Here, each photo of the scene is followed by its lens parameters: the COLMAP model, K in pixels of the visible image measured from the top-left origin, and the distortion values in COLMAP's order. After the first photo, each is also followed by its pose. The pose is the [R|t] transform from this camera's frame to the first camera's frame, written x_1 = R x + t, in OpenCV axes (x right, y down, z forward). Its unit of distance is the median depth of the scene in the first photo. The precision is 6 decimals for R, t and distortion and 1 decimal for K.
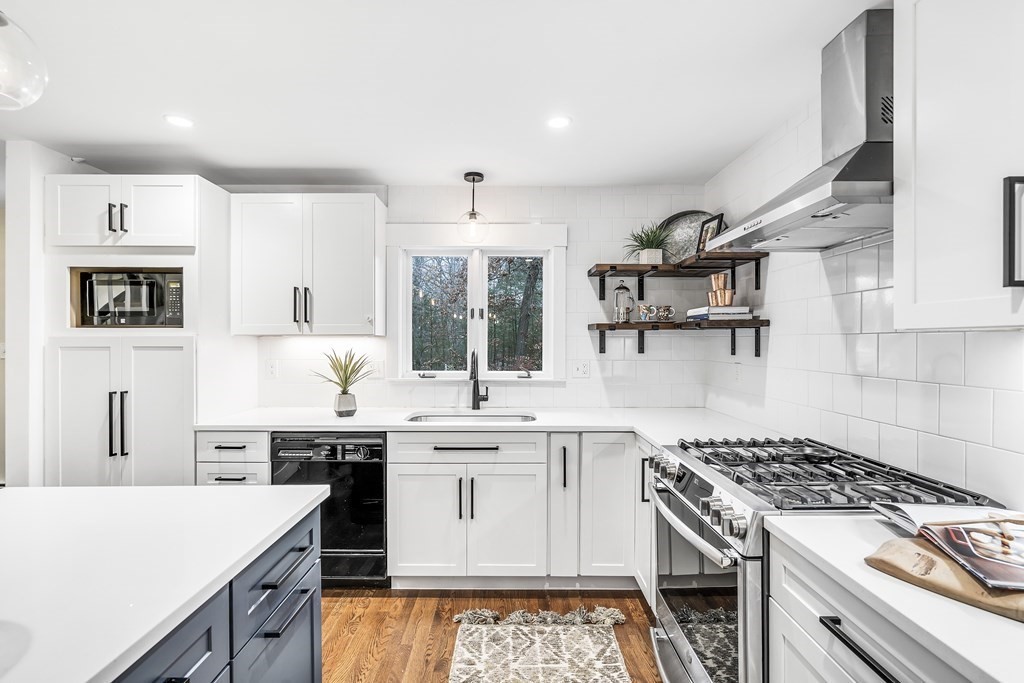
lens RADIAL K [[472.9, 0, 511.3], [0, 472.9, 342.3], [0, 0, 1]] dist [-0.000413, -0.000110]
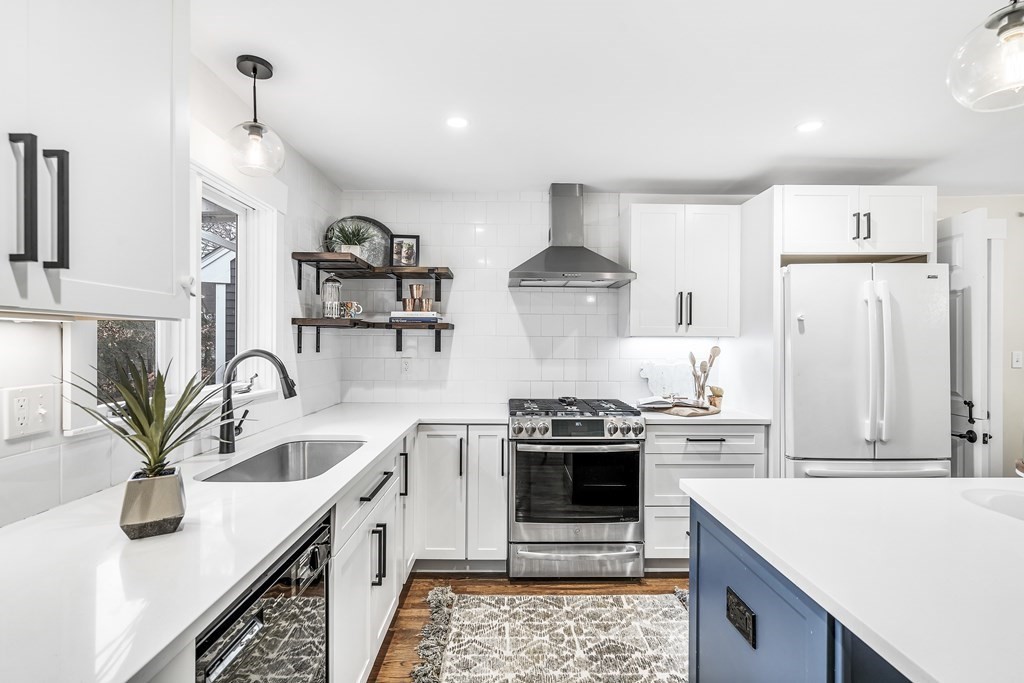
lens RADIAL K [[472.9, 0, 514.8], [0, 472.9, 340.8], [0, 0, 1]] dist [-0.000413, -0.000110]
pose [[-0.011532, 0.000281, 0.999933, -0.909931], [-0.002475, 0.999997, -0.000310, 0.000339], [-0.999930, -0.002479, -0.011531, 0.882686]]
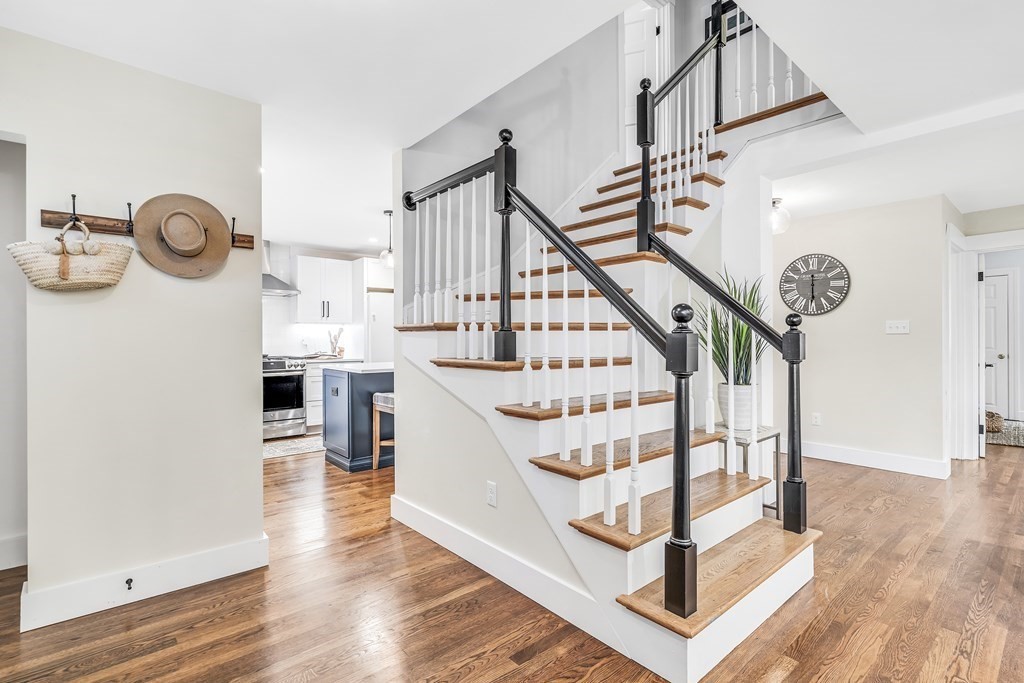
lens RADIAL K [[472.9, 0, 515.0], [0, 472.9, 335.1], [0, 0, 1]] dist [-0.000413, -0.000110]
pose [[-0.650657, 0.000373, 0.759371, -2.357899], [0.004738, 0.999982, 0.003569, 0.053084], [-0.759357, 0.005920, -0.650648, 1.330619]]
